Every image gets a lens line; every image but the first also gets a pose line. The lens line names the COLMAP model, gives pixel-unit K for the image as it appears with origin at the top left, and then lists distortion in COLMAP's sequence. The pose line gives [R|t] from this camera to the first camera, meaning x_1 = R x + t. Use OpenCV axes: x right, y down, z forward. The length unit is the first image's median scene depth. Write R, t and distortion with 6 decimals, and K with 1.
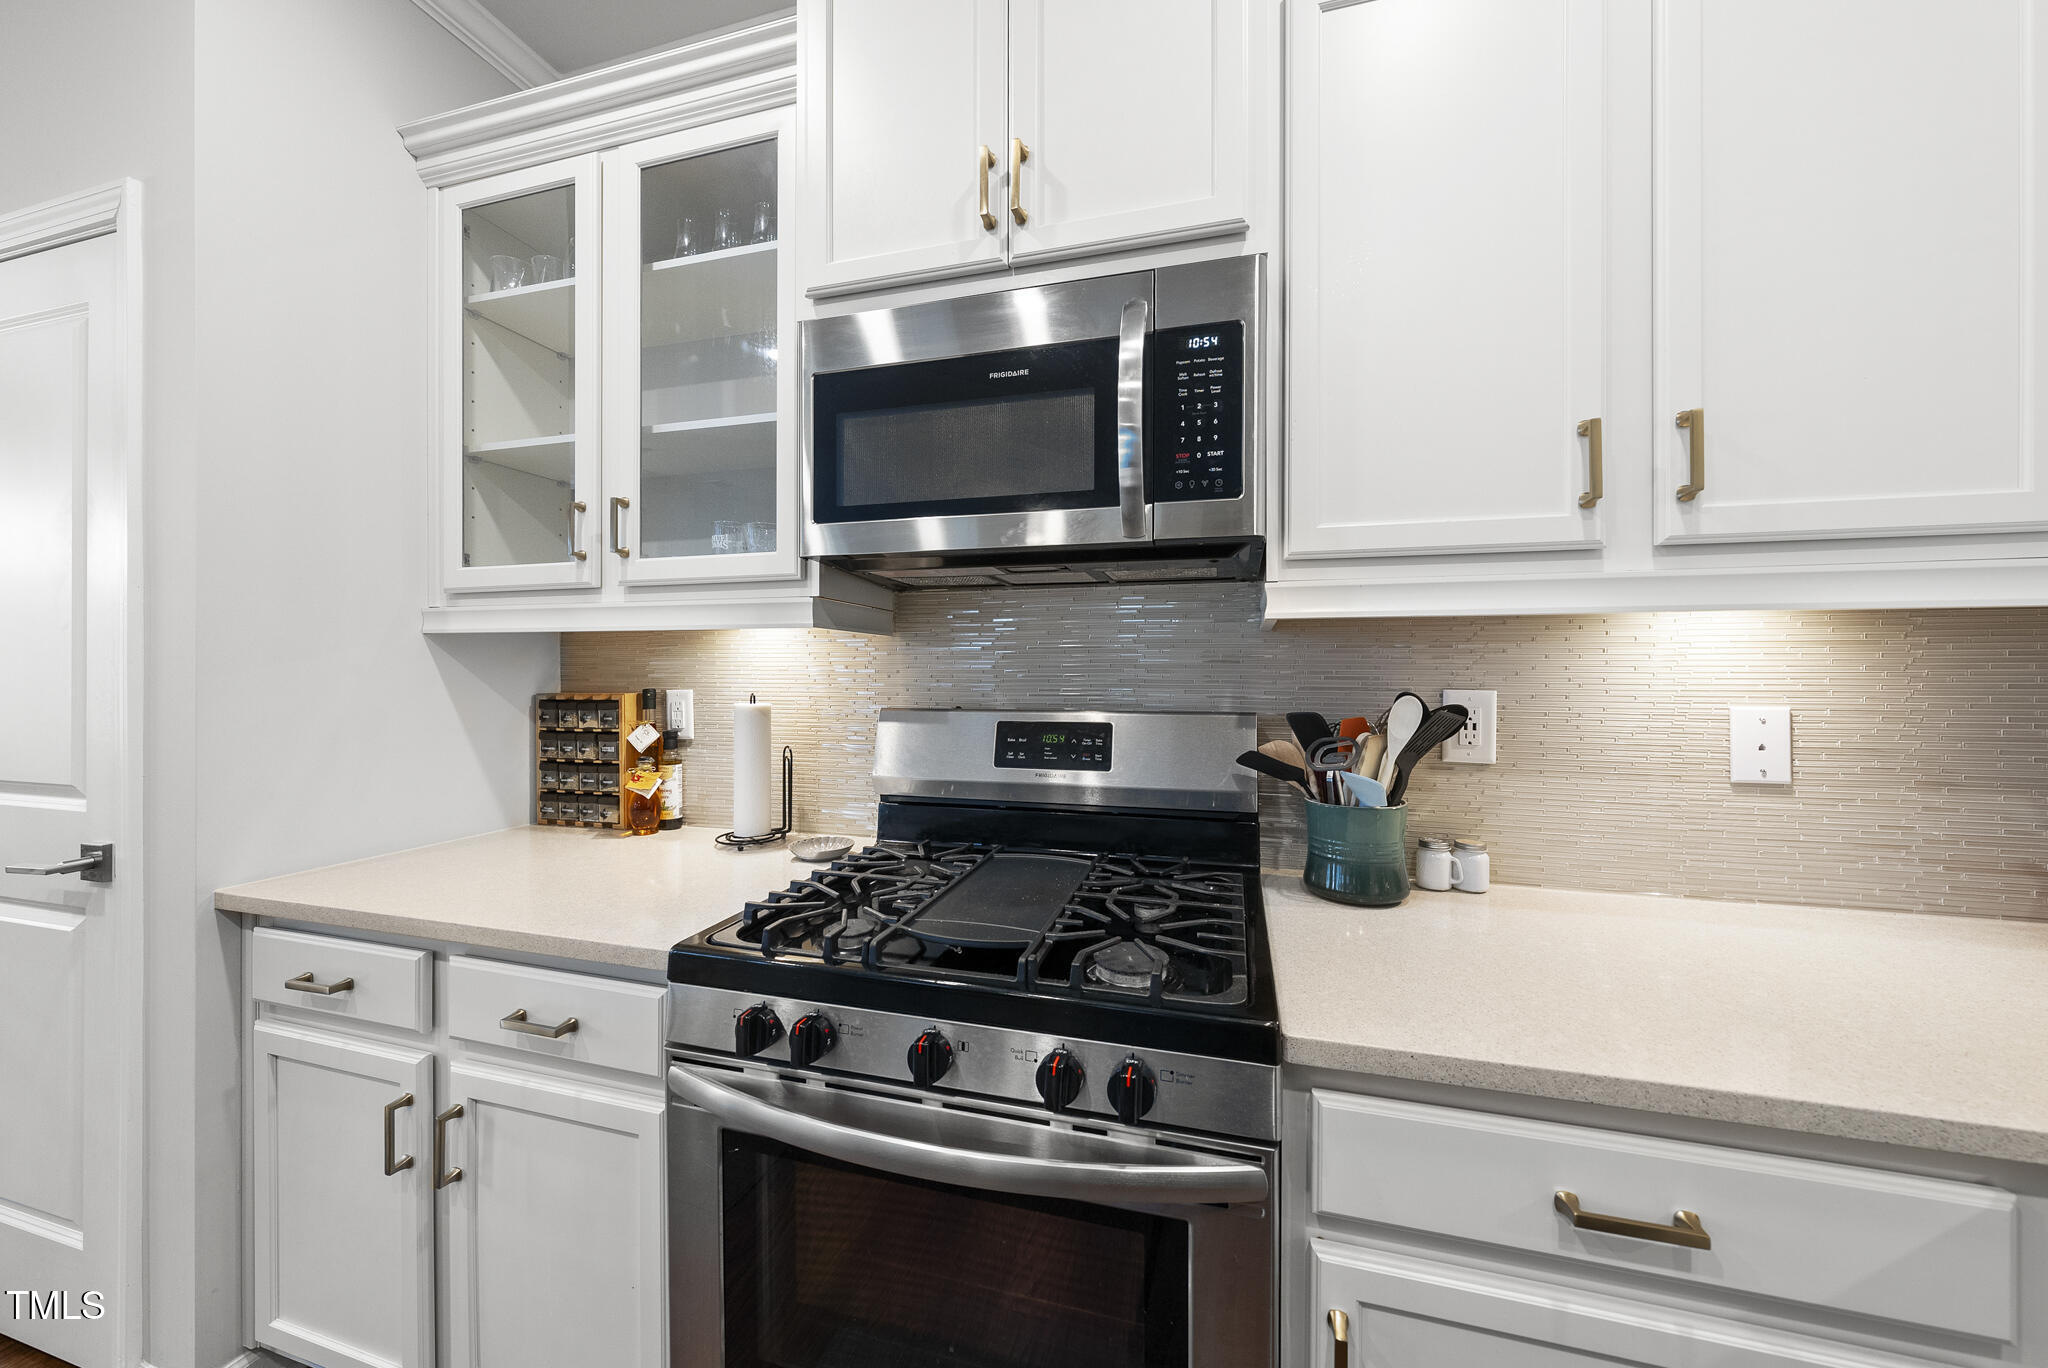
lens RADIAL K [[714.6, 0, 1035.2], [0, 714.6, 671.2], [0, 0, 1]] dist [-0.006049, 0.000466]
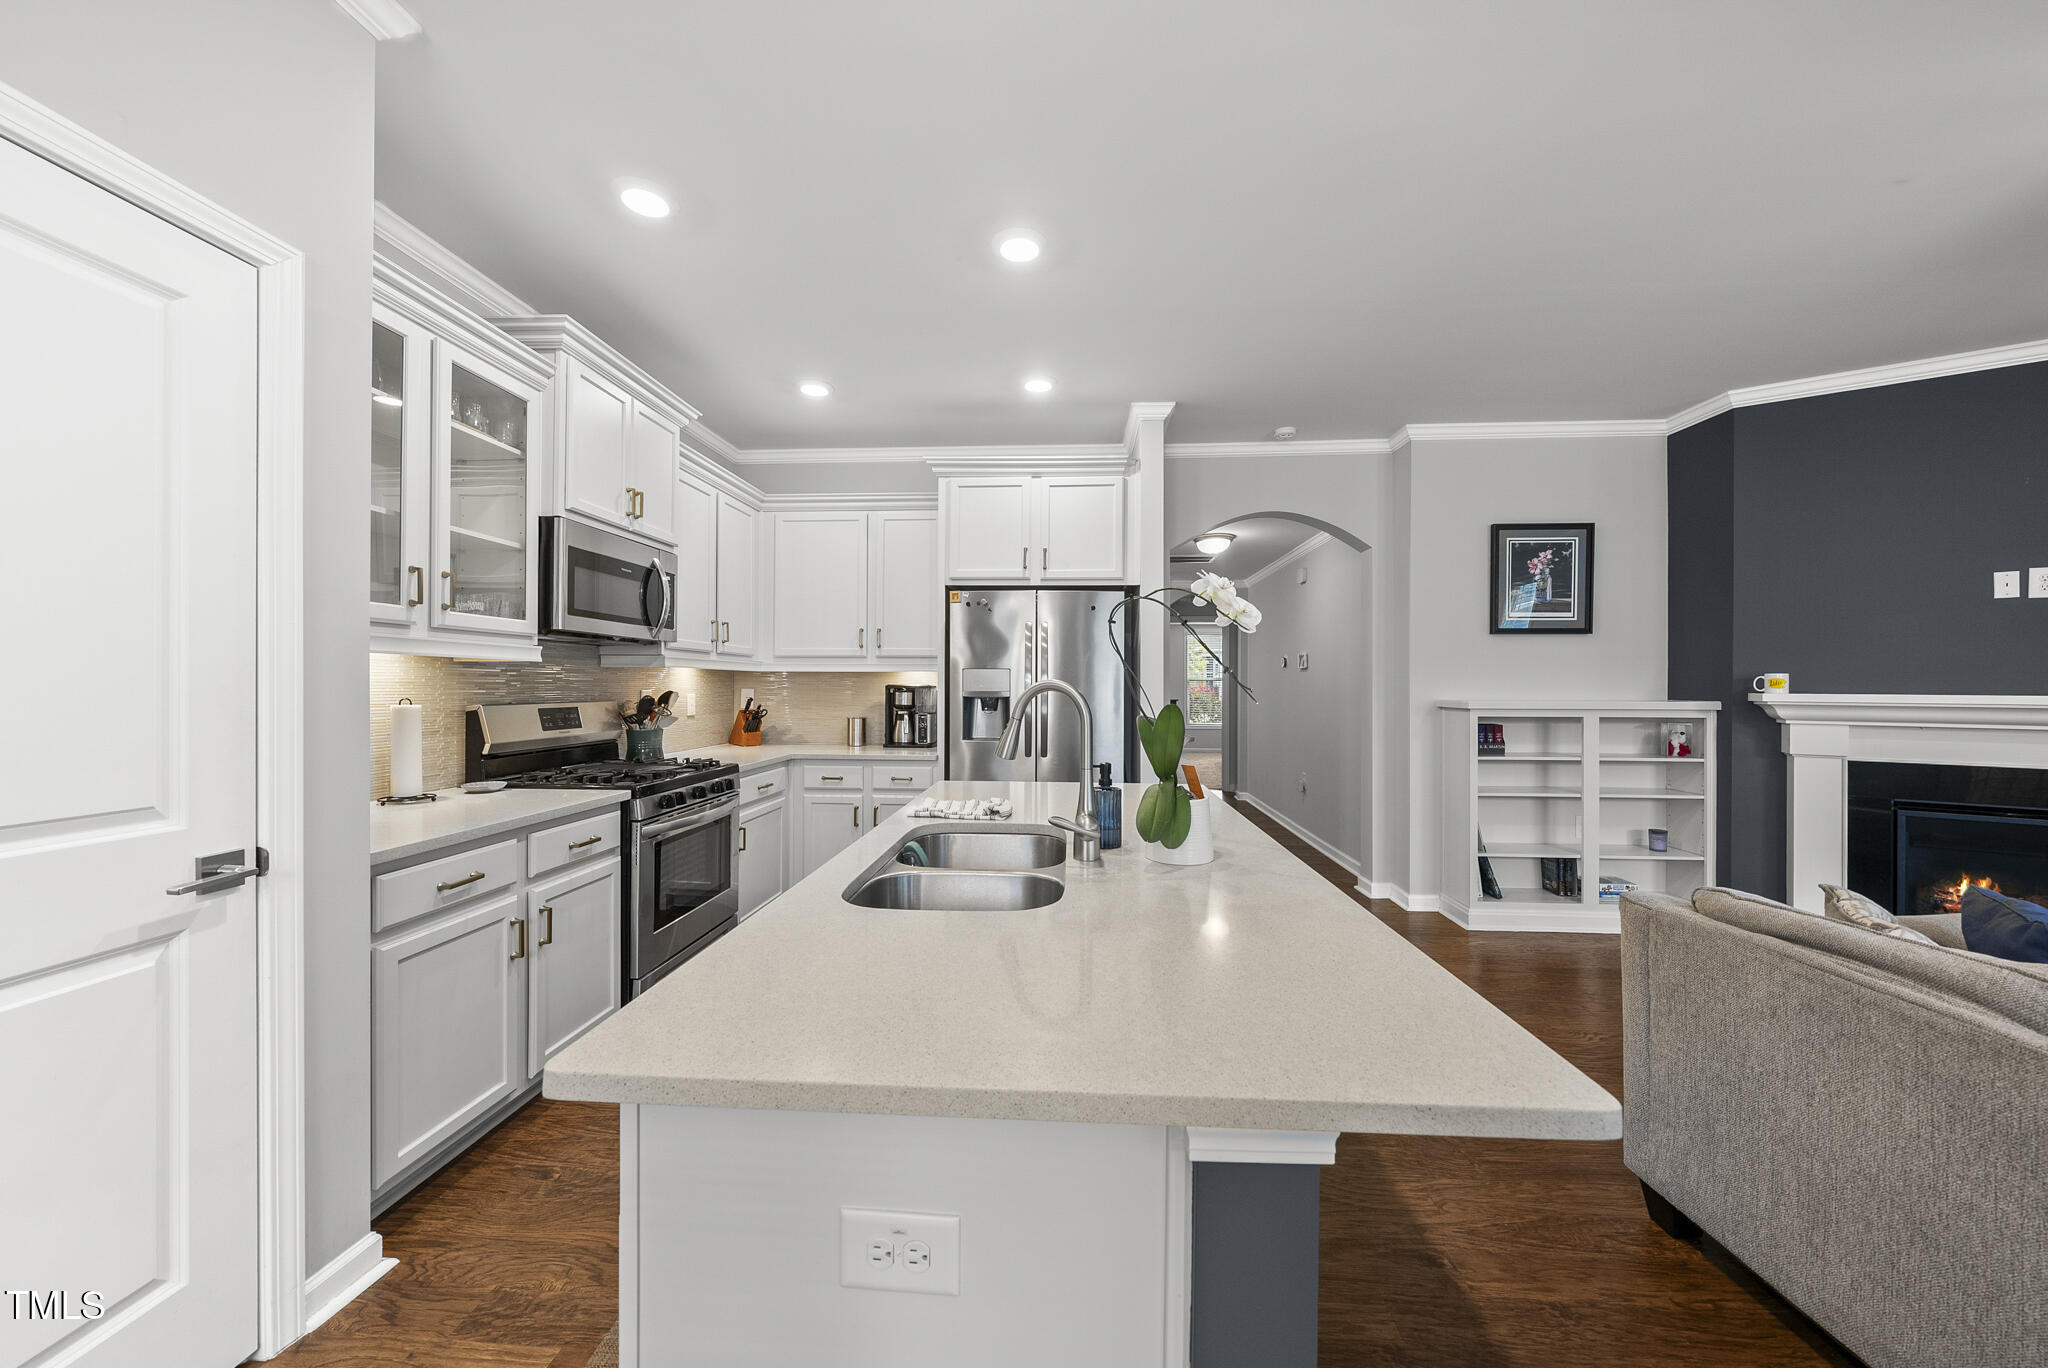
lens RADIAL K [[714.6, 0, 1029.6], [0, 714.6, 683.4], [0, 0, 1]] dist [-0.006049, 0.000466]
pose [[-0.205505, 0.001259, 0.978655, -2.540413], [-0.004523, 0.999987, -0.002237, -0.002132], [-0.978646, -0.004886, -0.205497, 0.081230]]
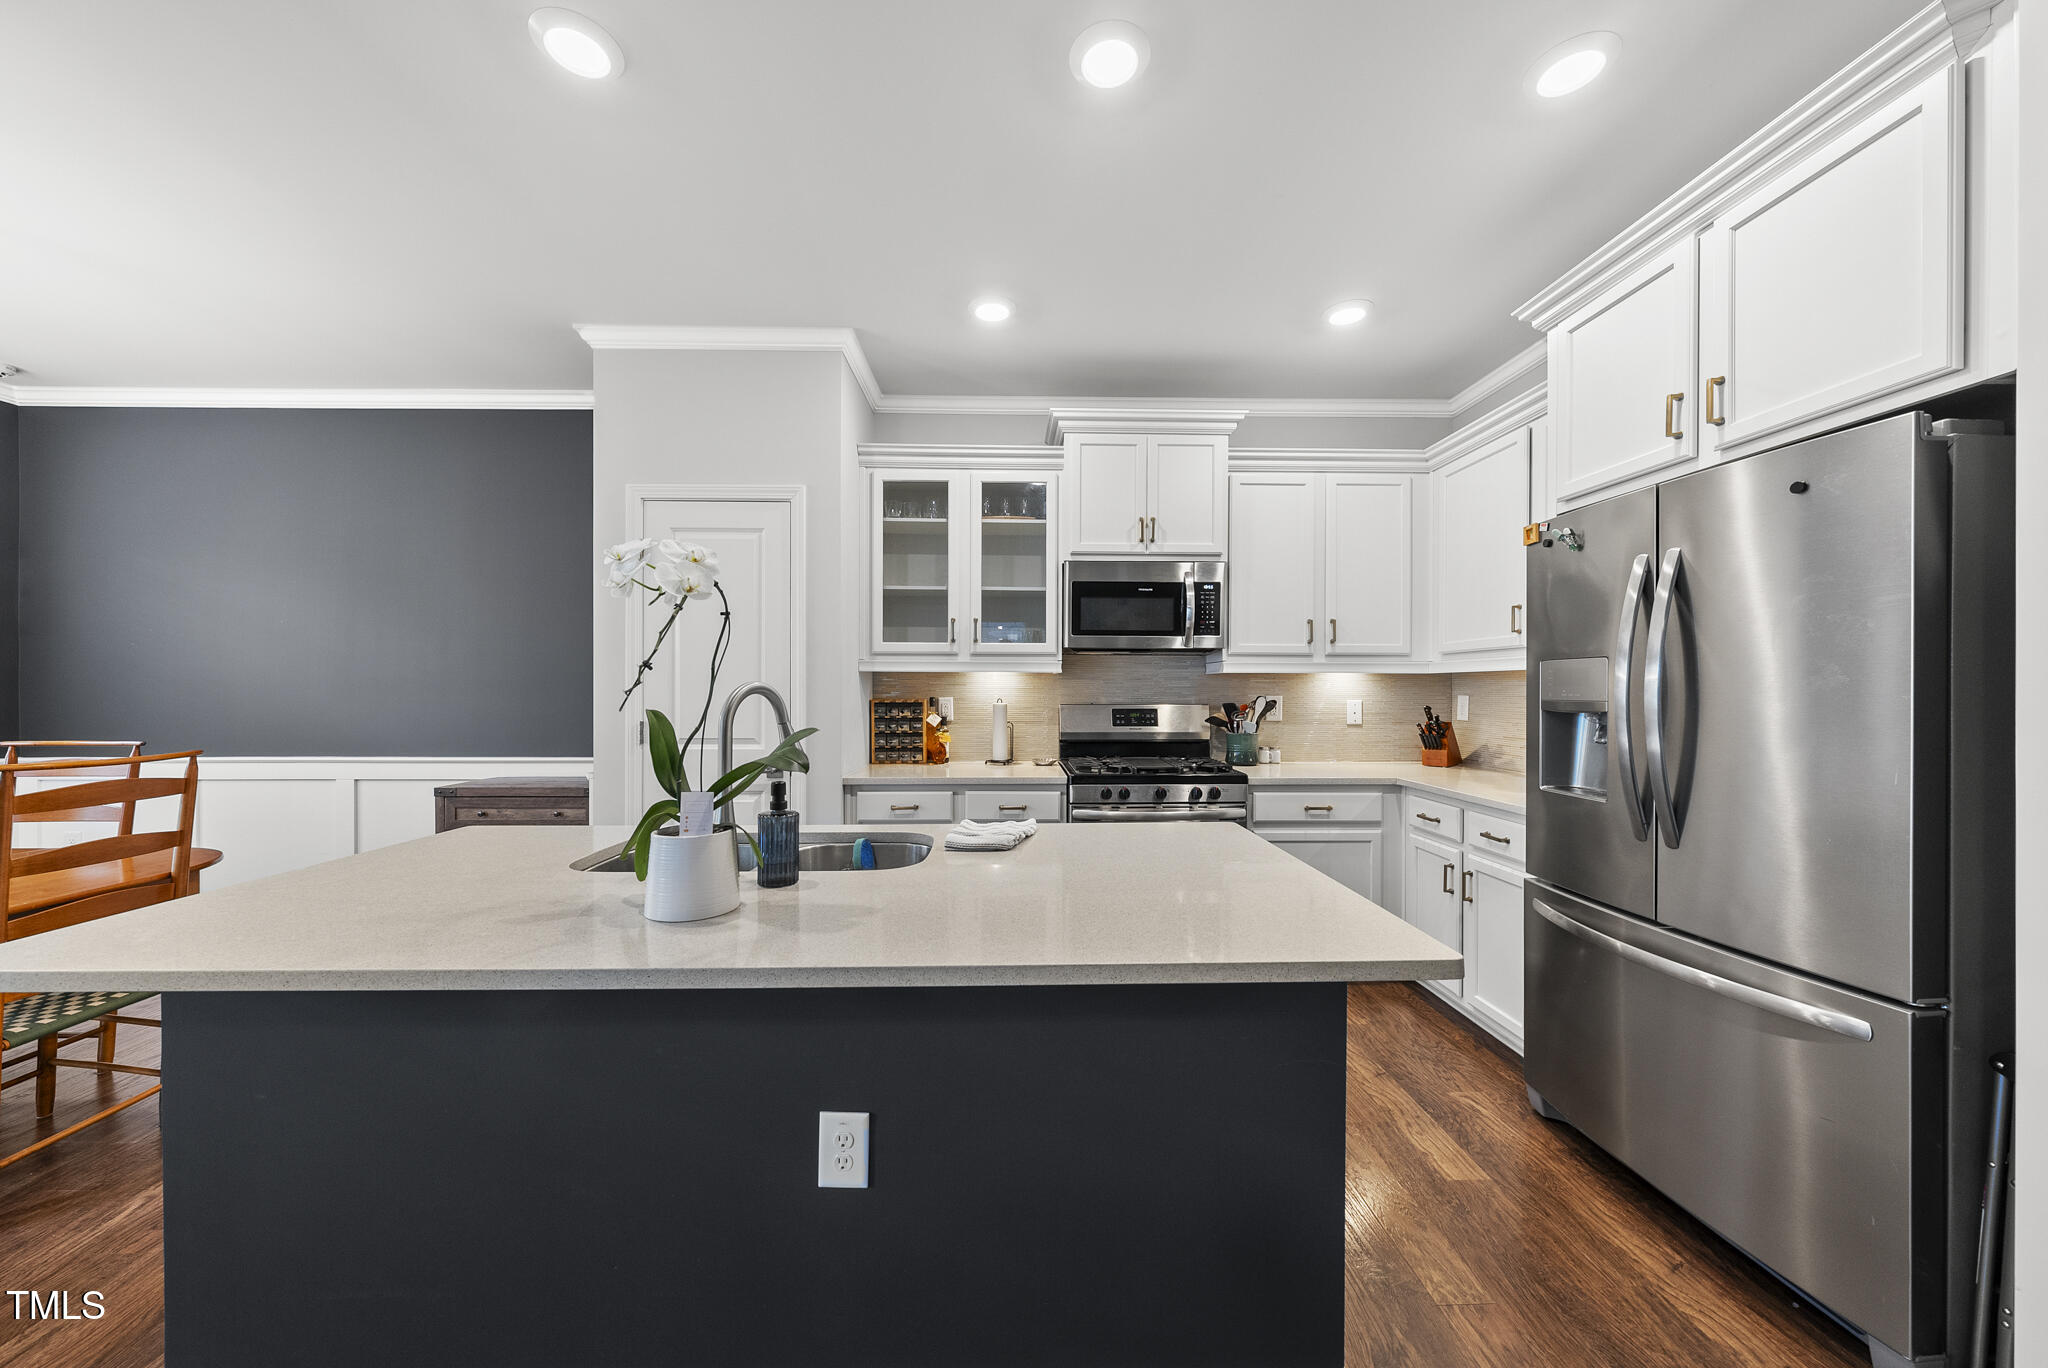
lens RADIAL K [[714.6, 0, 1029.3], [0, 714.6, 692.7], [0, 0, 1]] dist [-0.006049, 0.000466]
pose [[0.955651, -0.000644, 0.294500, -1.209473], [-0.001190, 0.999981, 0.006050, -0.002334], [-0.294498, -0.006132, 0.955632, -1.498603]]
